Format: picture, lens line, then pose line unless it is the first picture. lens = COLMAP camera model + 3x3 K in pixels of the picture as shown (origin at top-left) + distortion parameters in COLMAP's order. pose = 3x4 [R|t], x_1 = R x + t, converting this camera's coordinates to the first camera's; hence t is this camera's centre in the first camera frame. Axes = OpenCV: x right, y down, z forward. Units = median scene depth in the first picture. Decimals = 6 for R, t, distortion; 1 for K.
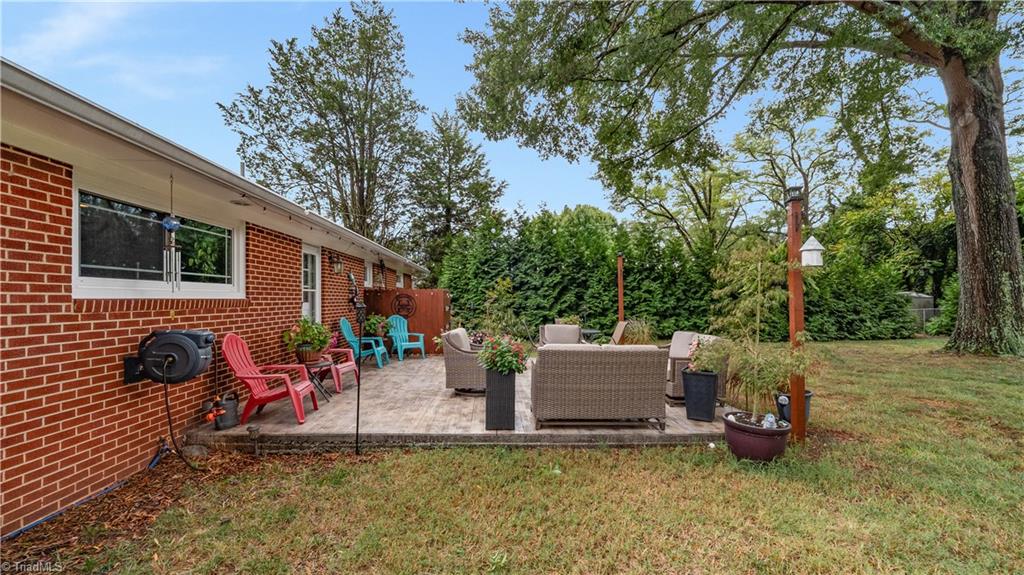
lens RADIAL K [[424.0, 0, 515.3], [0, 424.0, 289.4], [0, 0, 1]] dist [-0.002388, 0.002226]
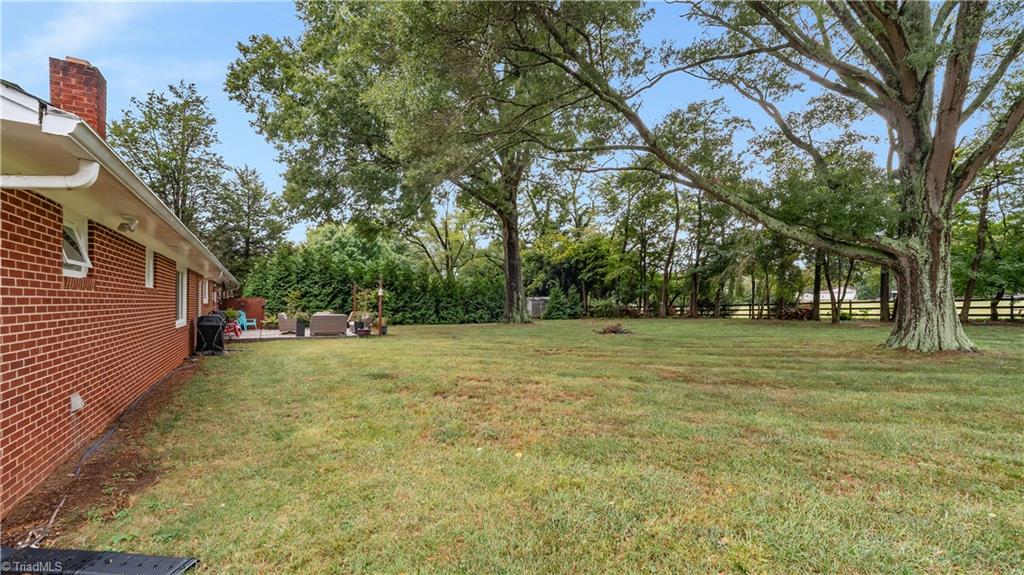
lens RADIAL K [[424.0, 0, 520.3], [0, 424.0, 289.1], [0, 0, 1]] dist [-0.002388, 0.002226]
pose [[0.886715, 0.007482, 0.462256, -0.009194], [-0.004429, 0.999961, -0.007690, -0.018330], [-0.462295, 0.004771, 0.886713, -0.794776]]
